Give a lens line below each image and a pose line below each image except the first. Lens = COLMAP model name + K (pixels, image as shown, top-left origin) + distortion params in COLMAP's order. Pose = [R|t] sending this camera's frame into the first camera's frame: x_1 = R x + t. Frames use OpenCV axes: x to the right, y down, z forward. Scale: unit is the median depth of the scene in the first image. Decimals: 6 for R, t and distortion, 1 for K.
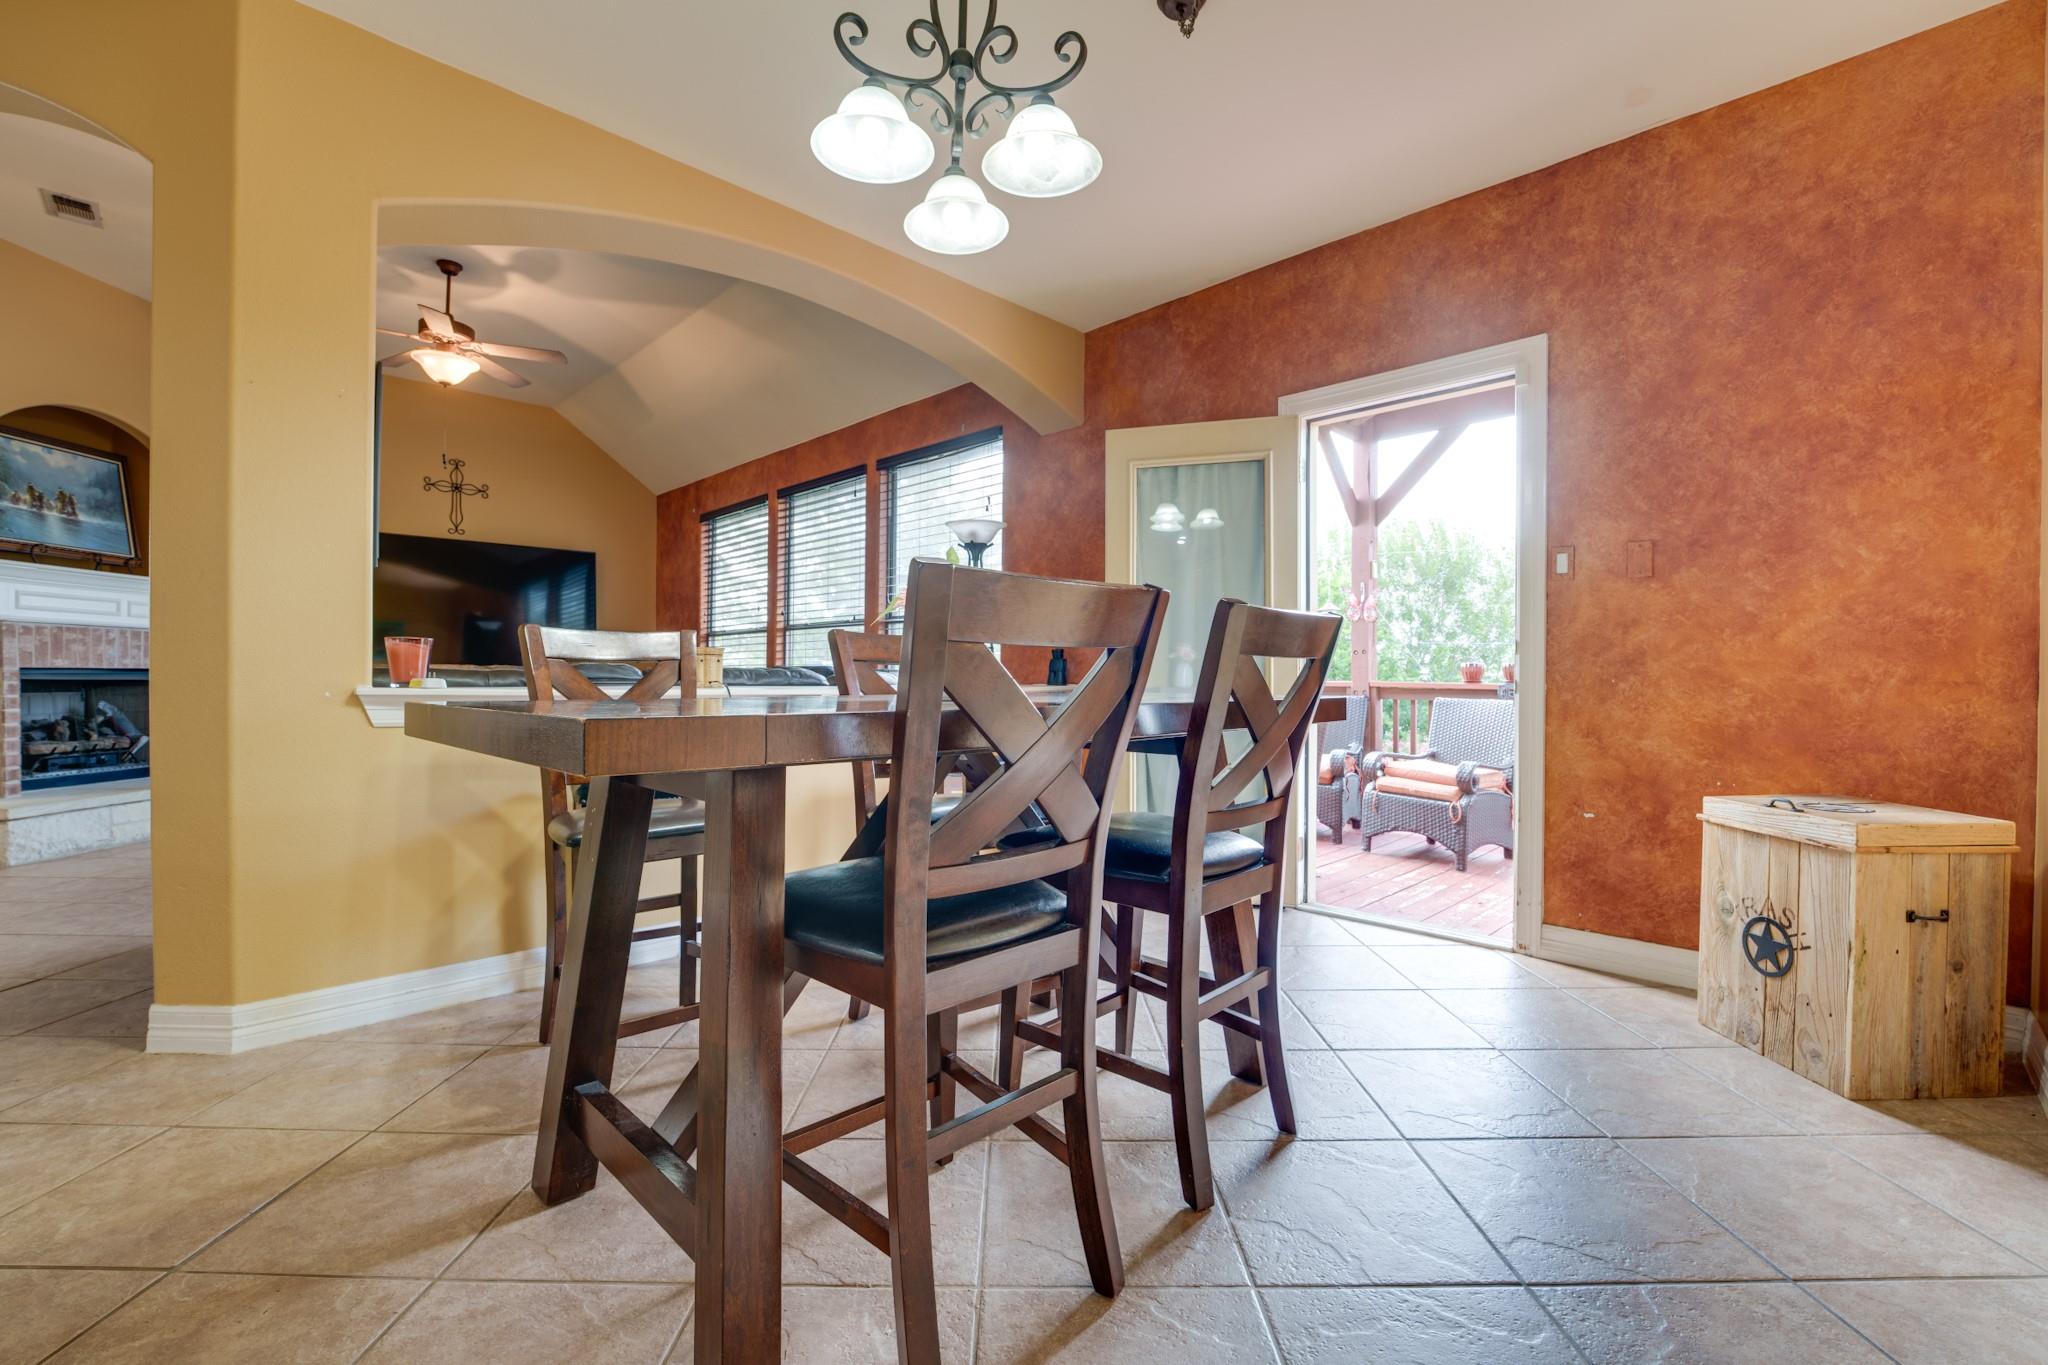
lens RADIAL K [[850.4, 0, 1033.7], [0, 850.4, 677.1], [0, 0, 1]] dist [-0.017029, 0.002143]
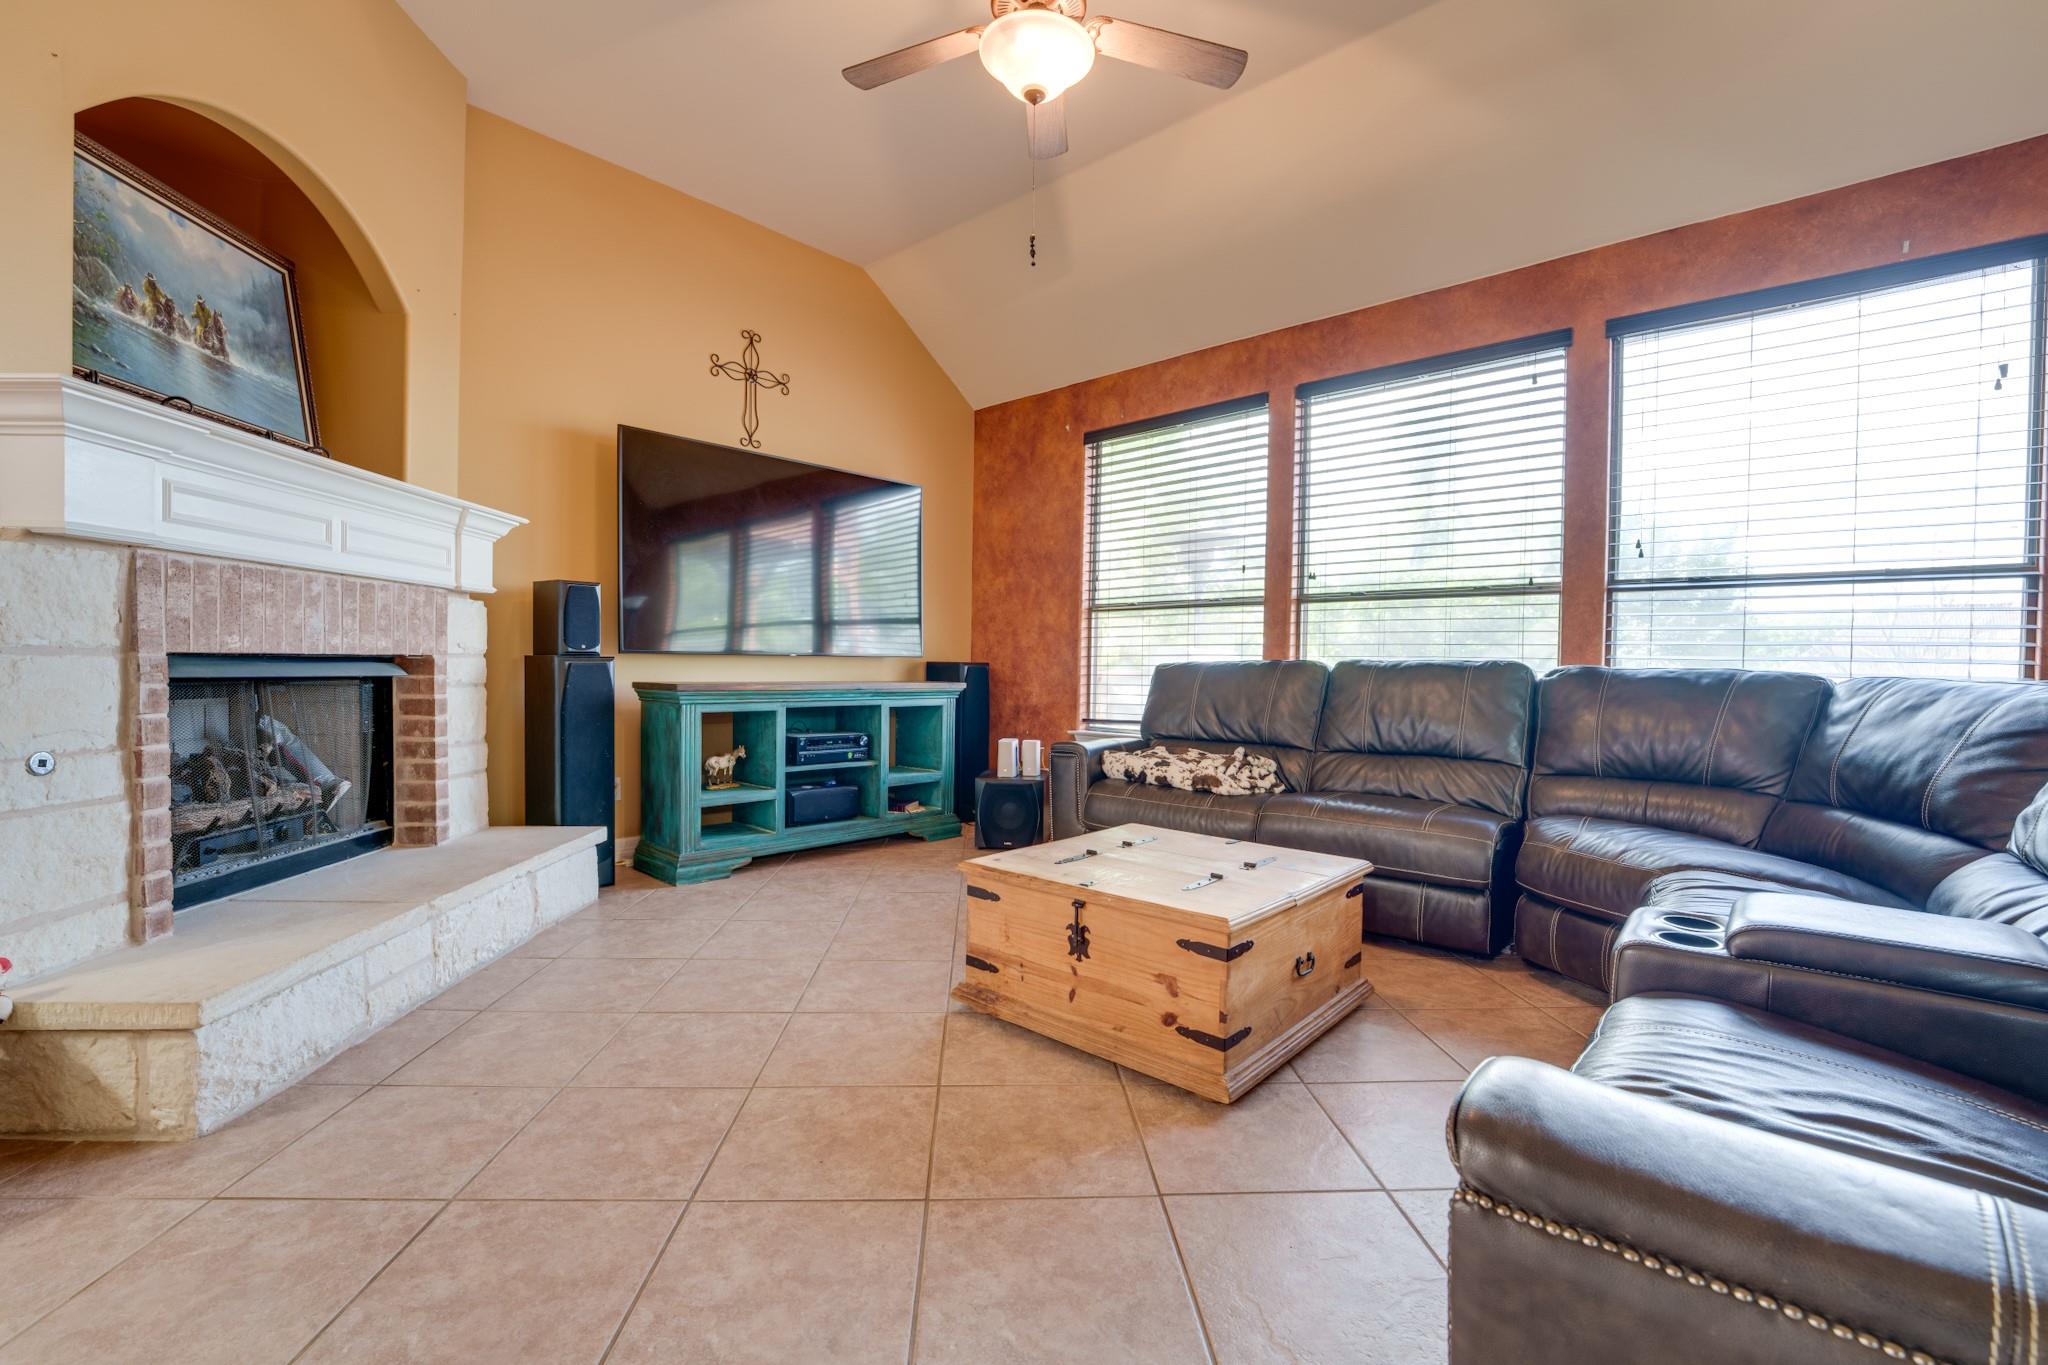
lens RADIAL K [[850.4, 0, 1019.1], [0, 850.4, 673.5], [0, 0, 1]] dist [-0.017029, 0.002143]
pose [[0.998842, 0.009148, 0.047239, -0.680208], [-0.009680, 0.999892, 0.011045, -0.008083], [-0.047133, -0.011489, 0.998823, 0.457906]]
